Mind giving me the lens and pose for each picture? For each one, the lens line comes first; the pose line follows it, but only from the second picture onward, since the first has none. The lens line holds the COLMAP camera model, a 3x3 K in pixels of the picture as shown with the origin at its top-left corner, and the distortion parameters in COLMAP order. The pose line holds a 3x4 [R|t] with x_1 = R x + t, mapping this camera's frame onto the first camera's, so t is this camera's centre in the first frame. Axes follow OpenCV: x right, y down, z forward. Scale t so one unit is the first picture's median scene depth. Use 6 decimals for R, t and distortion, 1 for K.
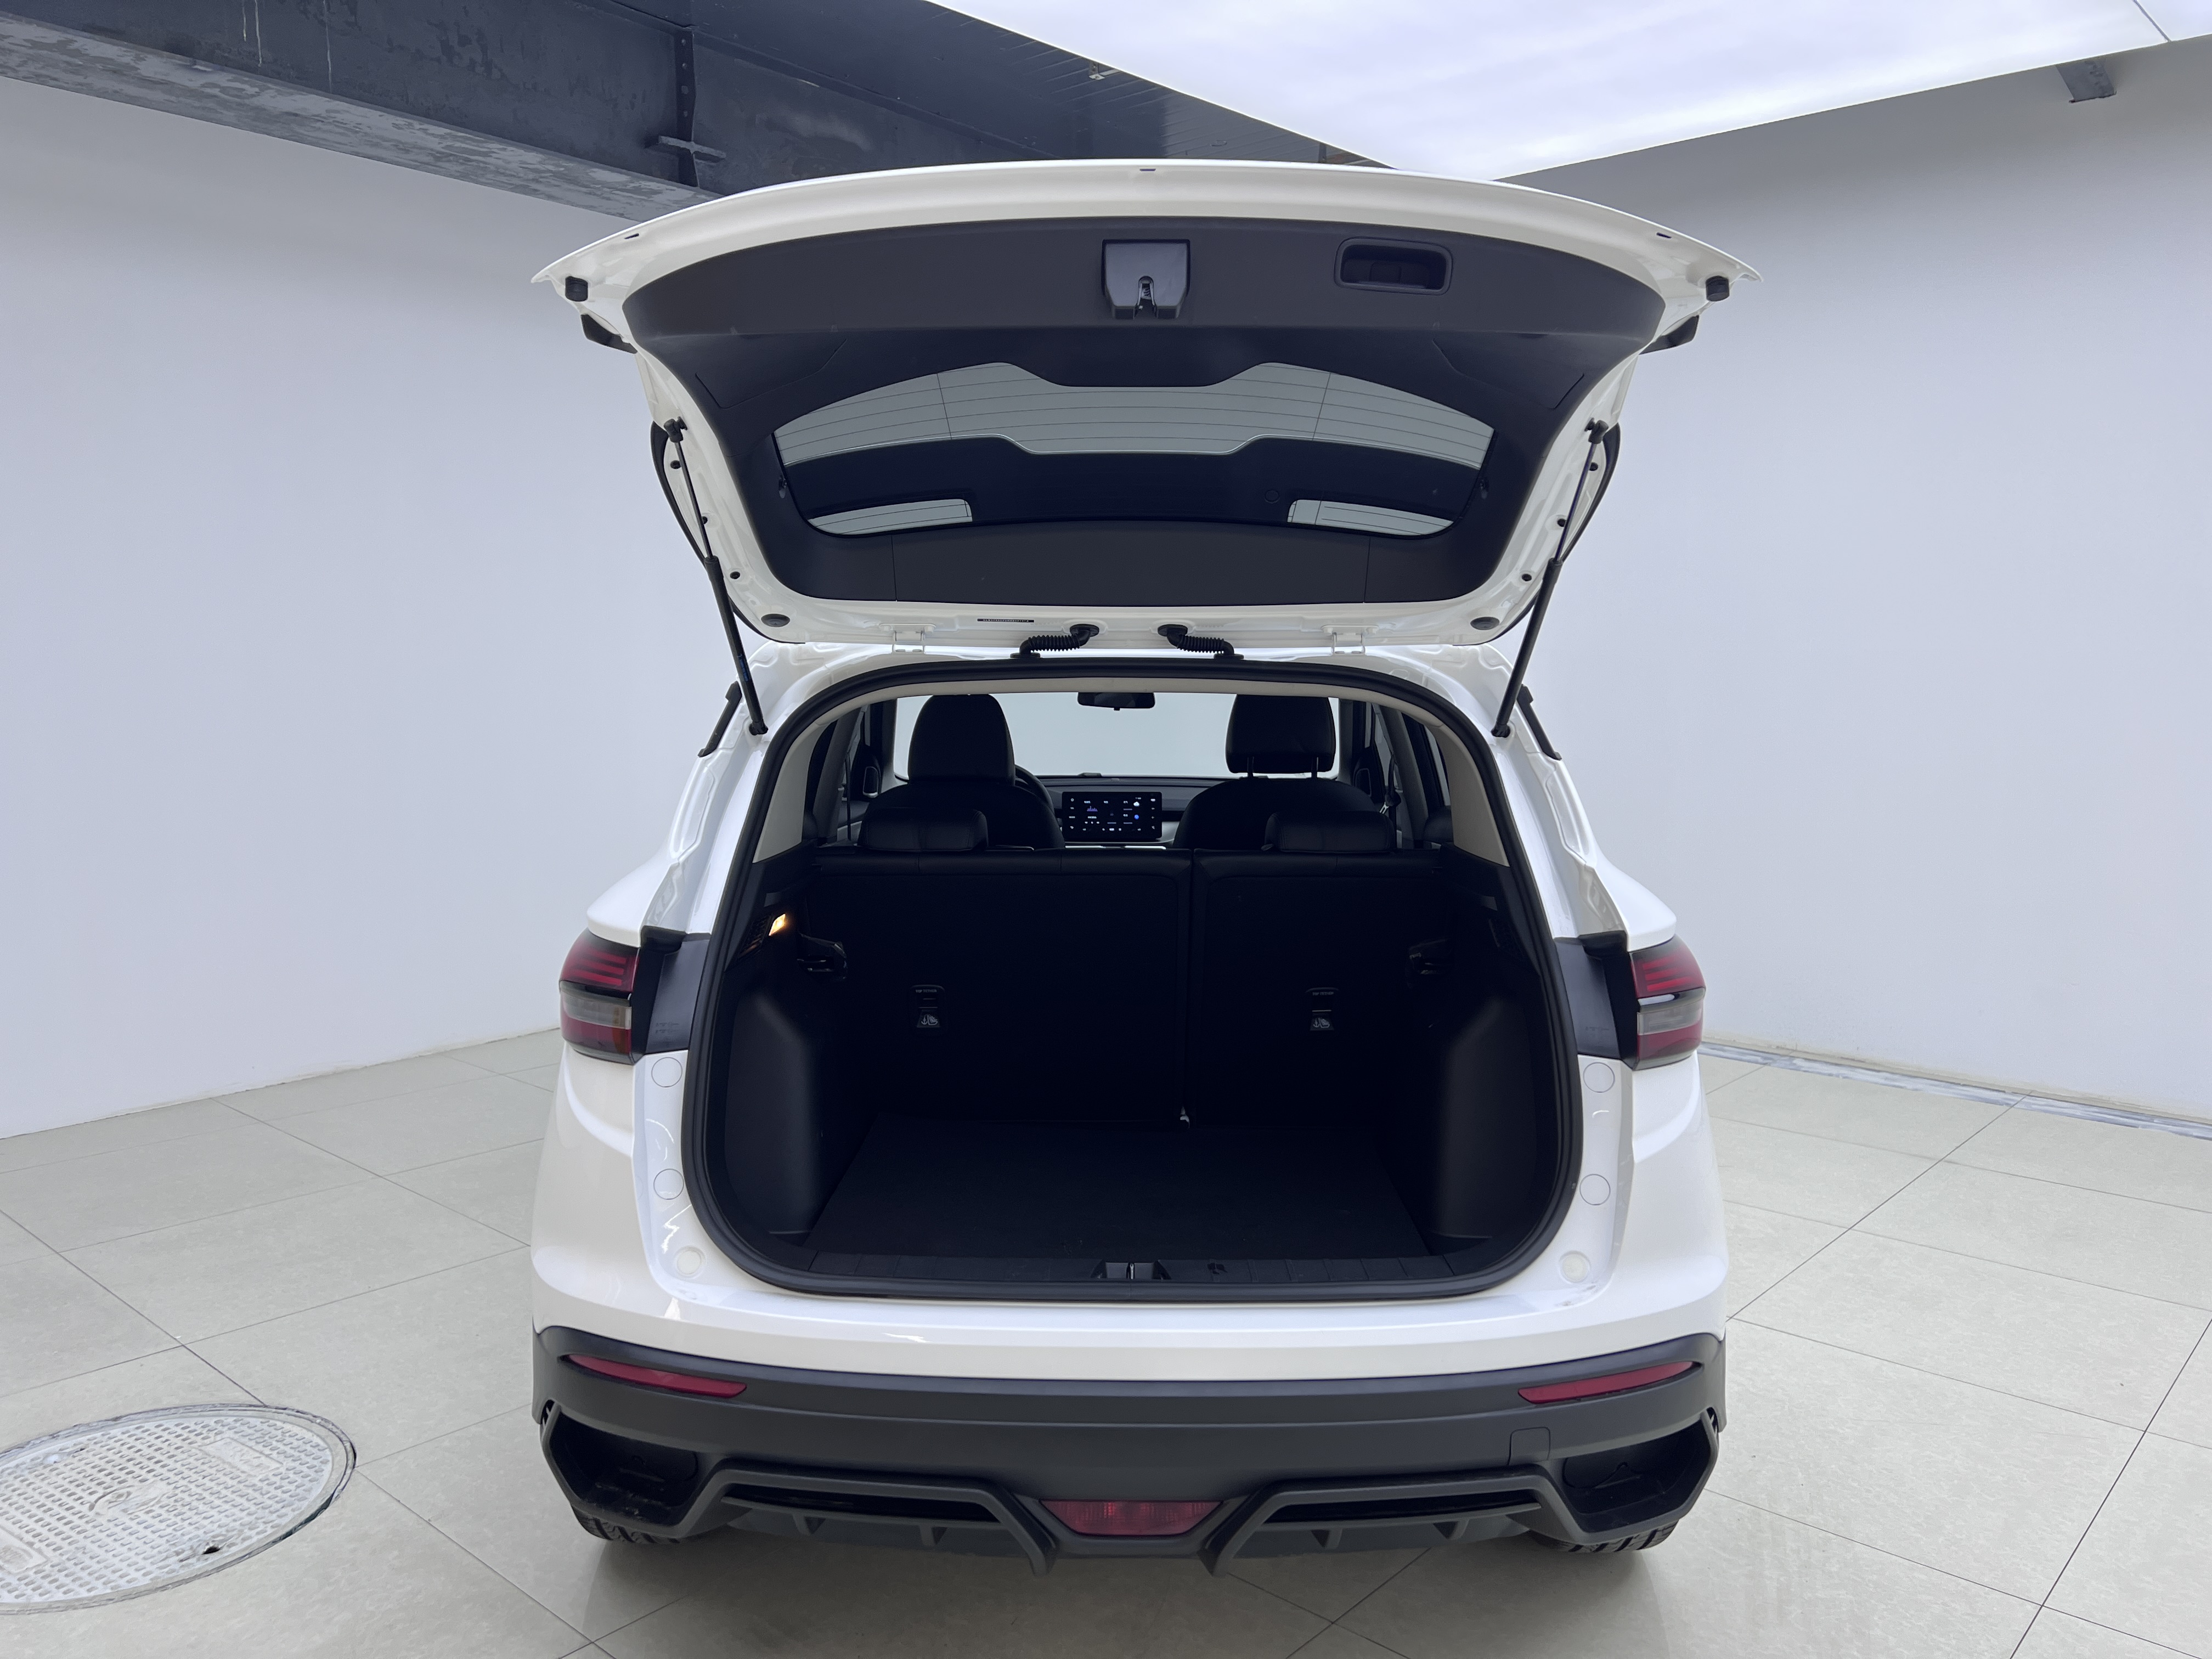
lens RADIAL K [[1665.6, 0, 1112.2], [0, 1665.6, 832.8], [0, 0, 1]] dist [0.051705, -0.053259]
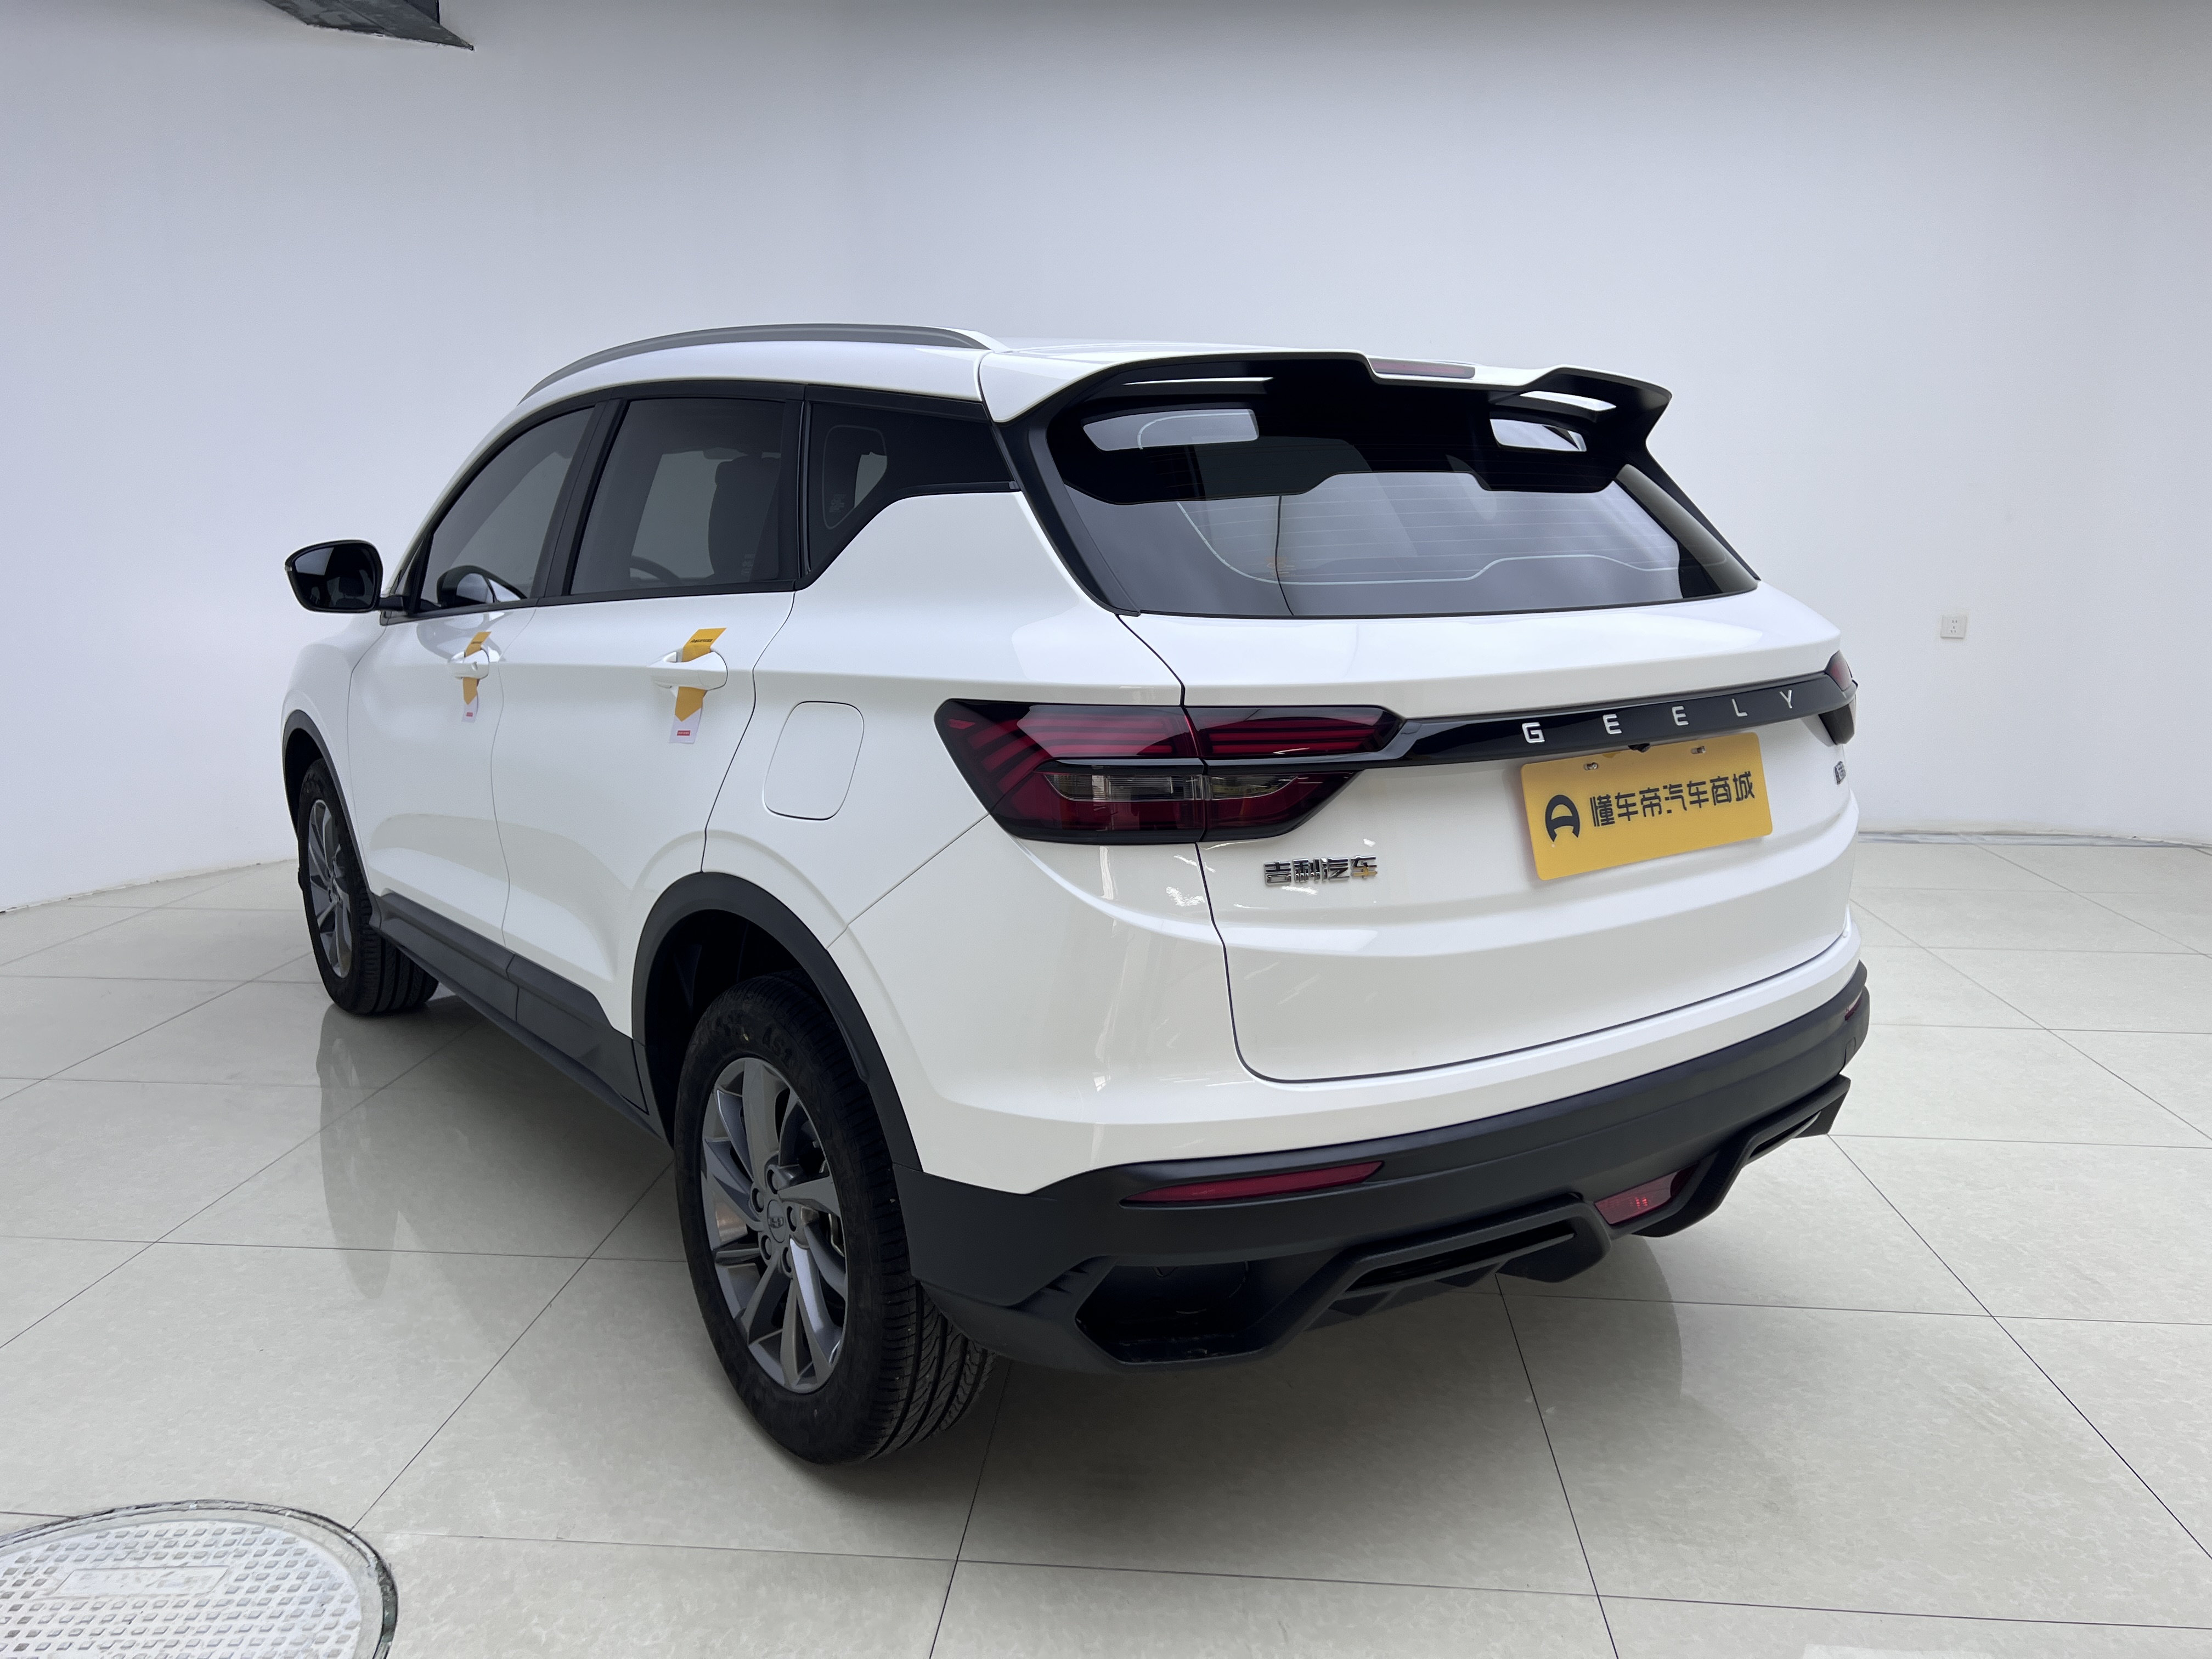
lens RADIAL K [[1665.6, 0, 1099.7], [0, 1665.6, 843.2], [0, 0, 1]] dist [0.051705, -0.053259]
pose [[0.795077, -0.125333, 0.593418, -0.667100], [0.069139, 0.990767, 0.116621, 0.030416], [-0.602555, -0.051695, 0.796401, 0.289702]]
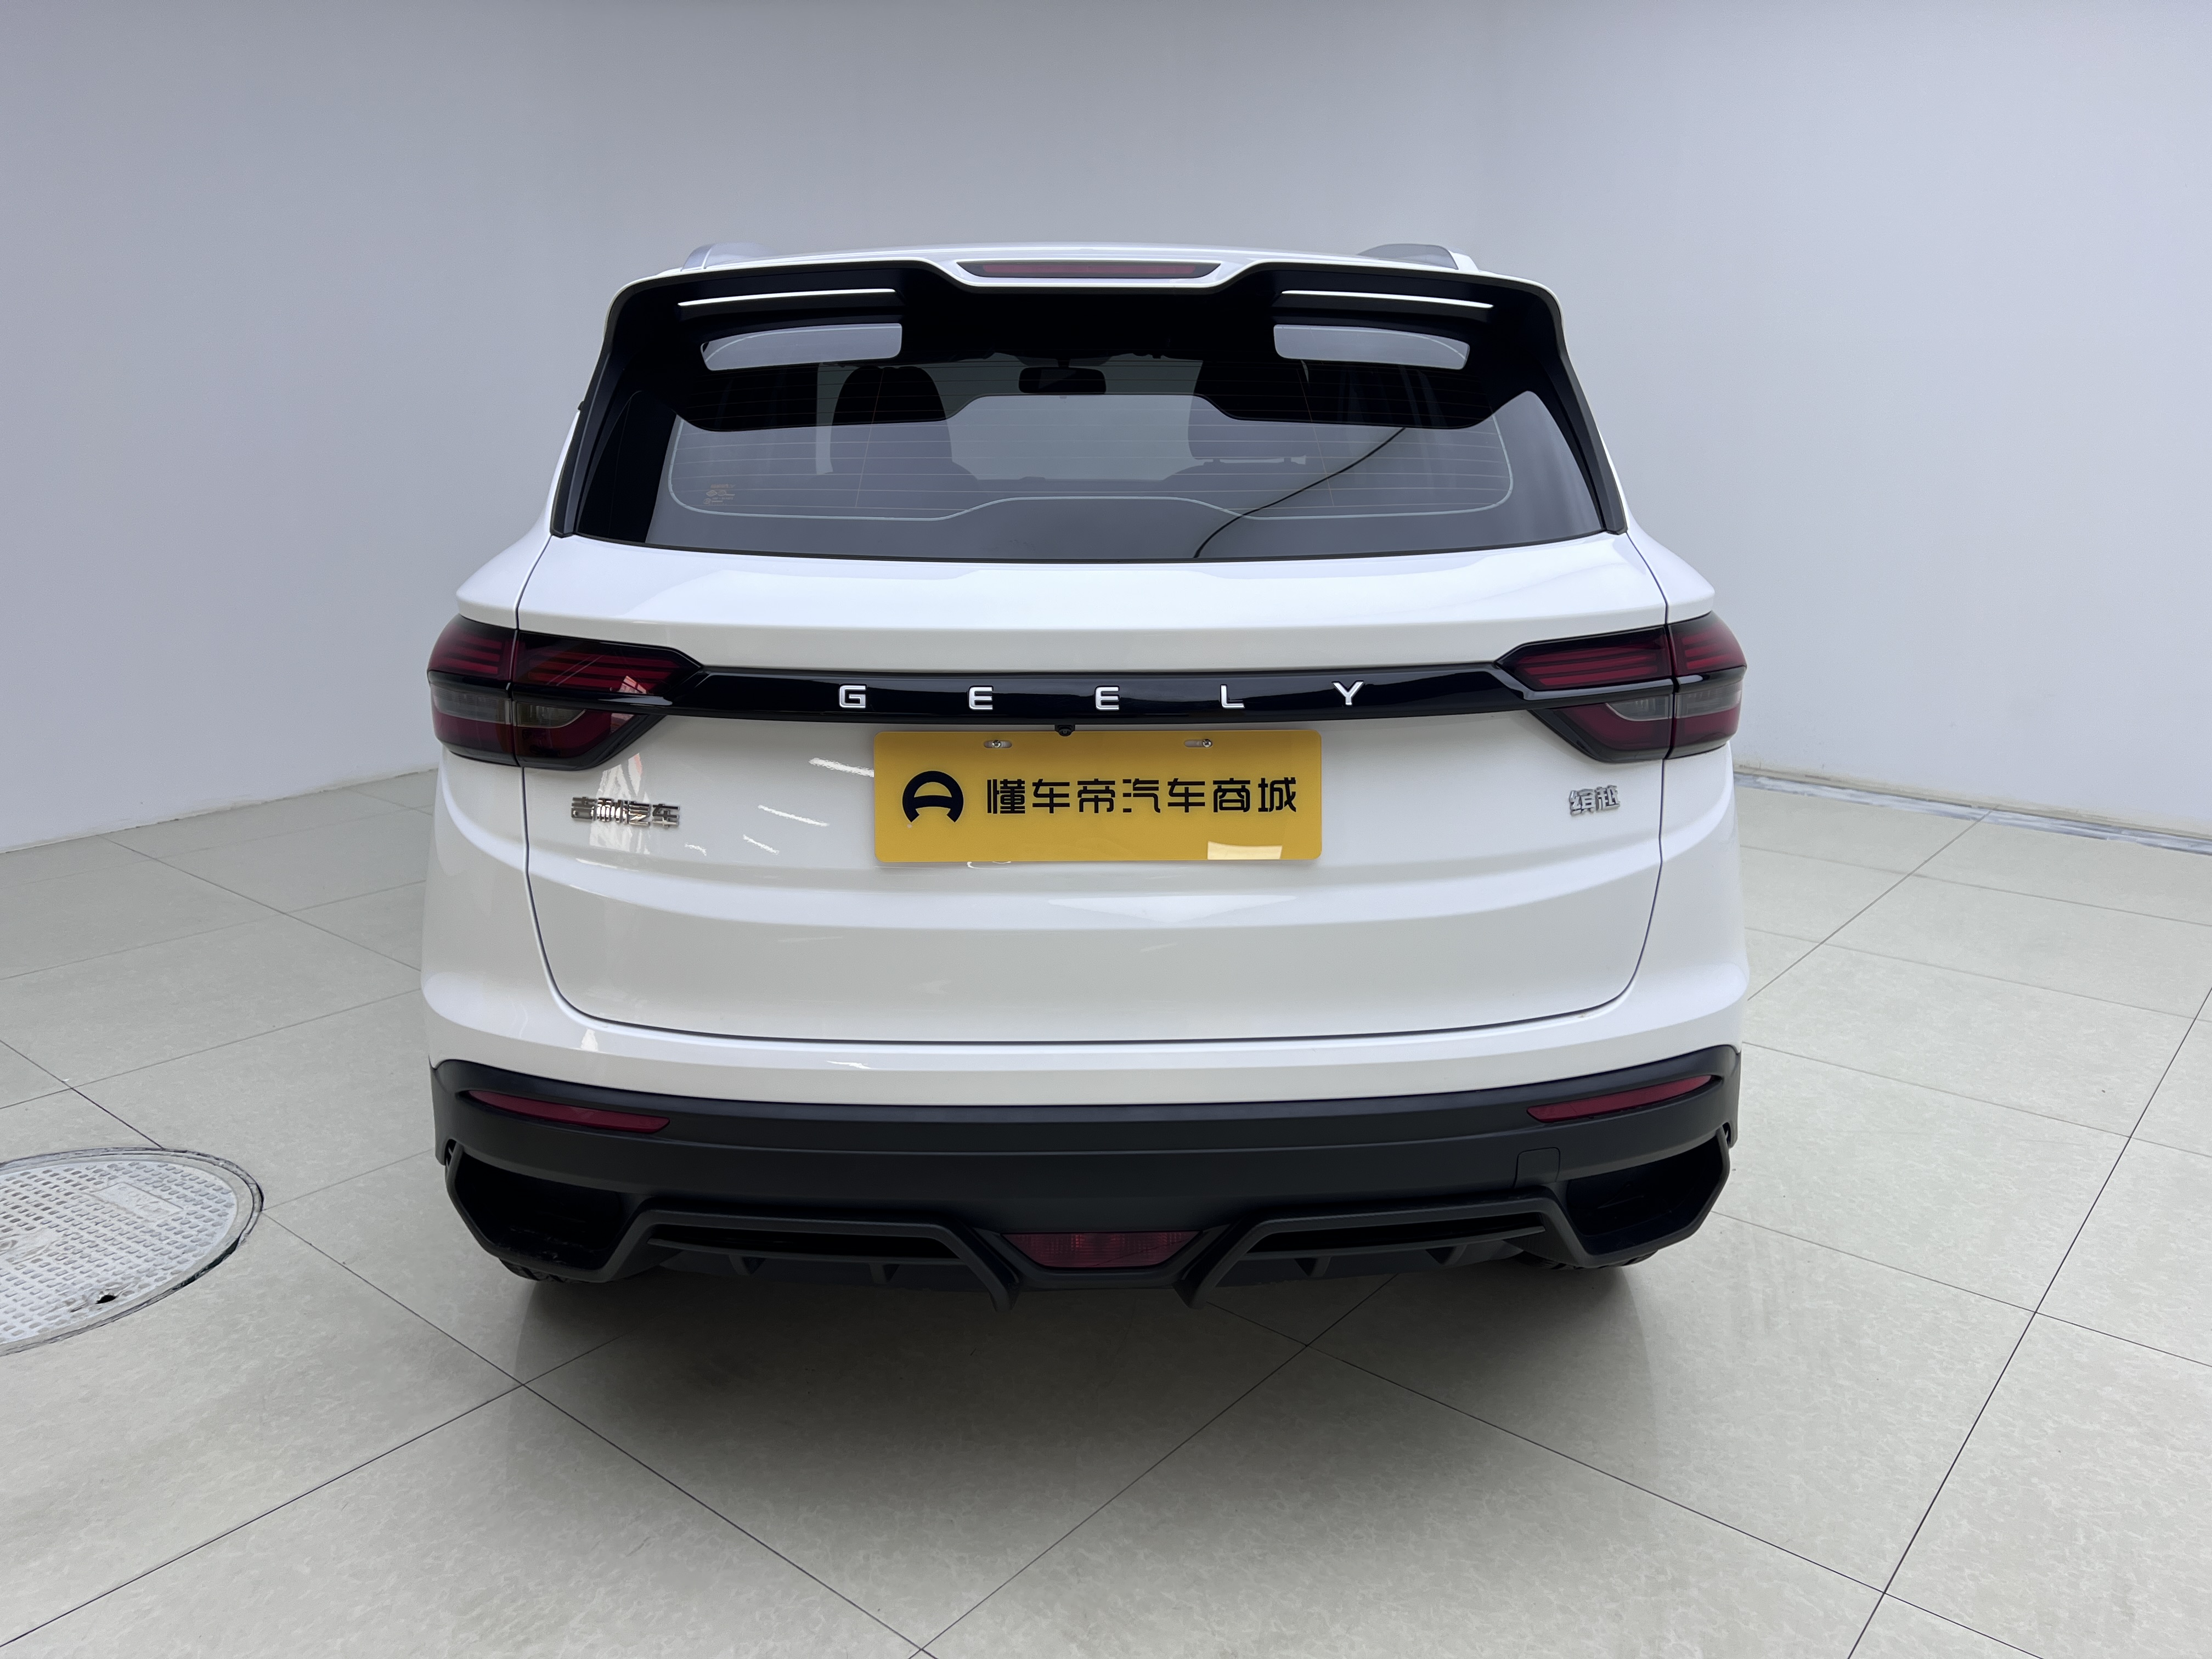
lens RADIAL K [[1665.6, 0, 1110.7], [0, 1665.6, 843.0], [0, 0, 1]] dist [0.051705, -0.053259]
pose [[0.999284, -0.012500, 0.035700, -0.010644], [0.006686, 0.987328, 0.158555, 0.034566], [-0.037230, -0.158203, 0.986705, 0.105487]]
